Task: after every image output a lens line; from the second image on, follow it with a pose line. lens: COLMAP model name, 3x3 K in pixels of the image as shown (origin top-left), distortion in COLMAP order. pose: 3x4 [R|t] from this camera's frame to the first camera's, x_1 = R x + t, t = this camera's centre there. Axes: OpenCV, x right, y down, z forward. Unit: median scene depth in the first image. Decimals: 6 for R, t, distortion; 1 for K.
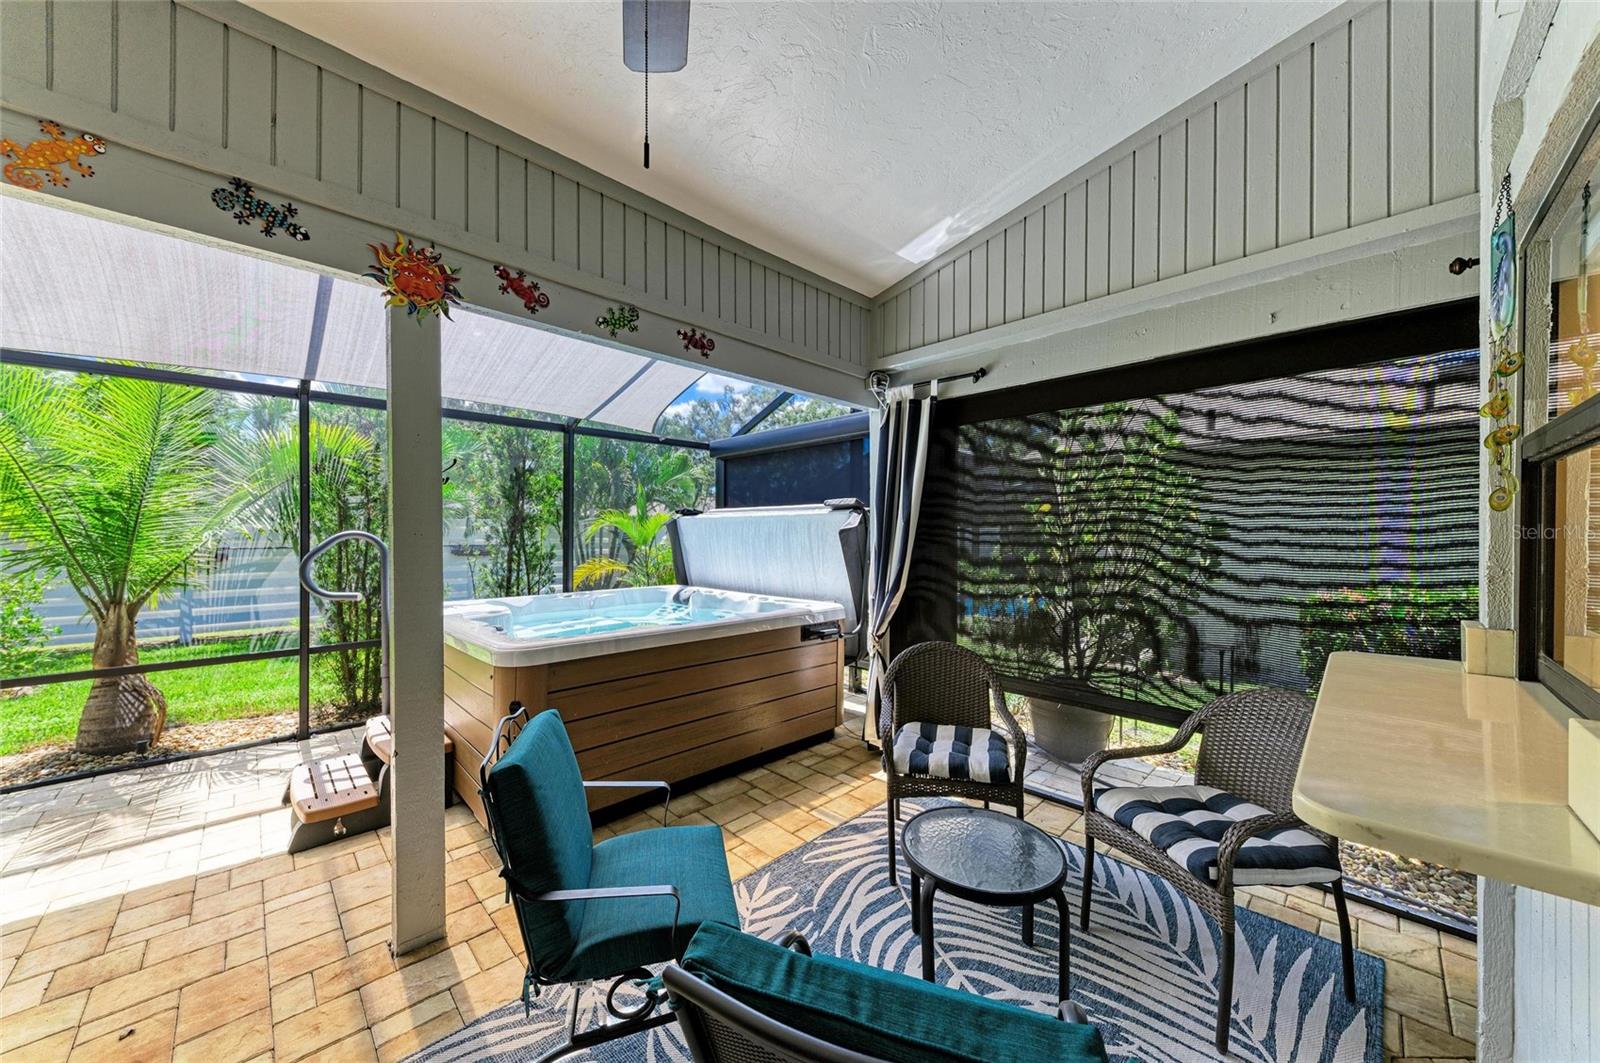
lens RADIAL K [[557.6, 0, 798.0], [0, 557.6, 534.8], [0, 0, 1]] dist [0.016646, -0.005107]
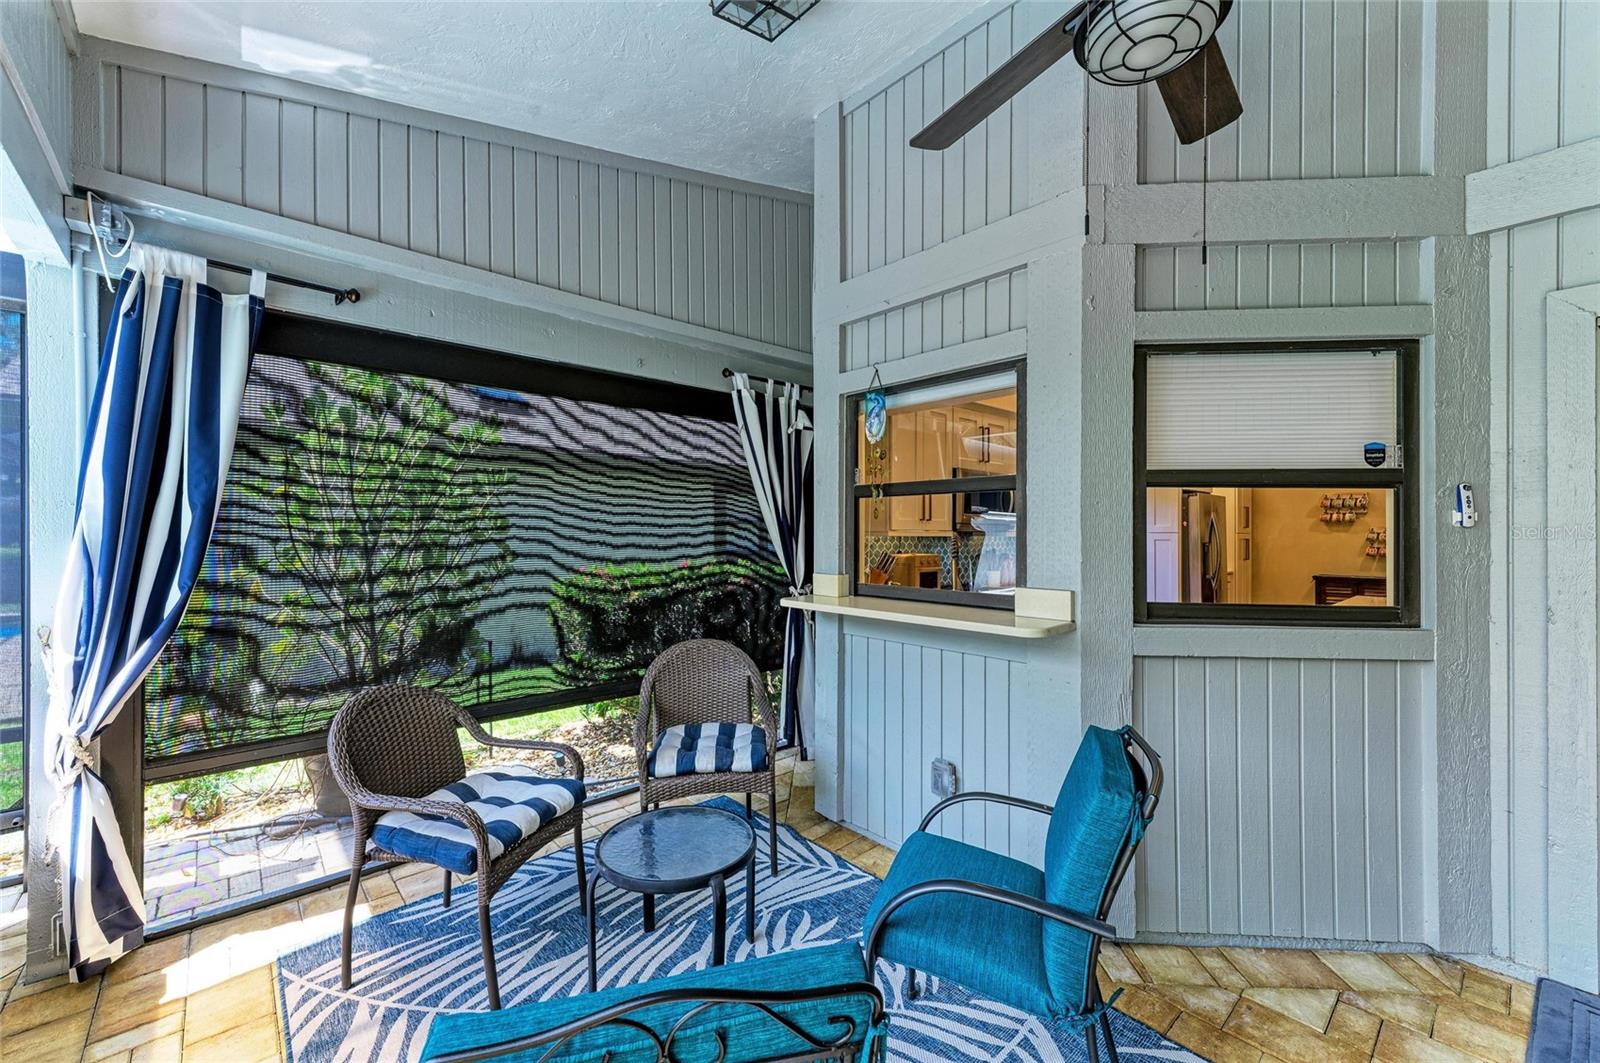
lens RADIAL K [[636.5, 0, 799.6], [0, 636.5, 535.5], [0, 0, 1]] dist [0.000595, 0.000070]
pose [[0.042372, -0.000044, 0.999102, -0.395269], [0.002308, 0.999997, -0.000054, 0.008640], [-0.999099, 0.002308, 0.042372, 0.371237]]
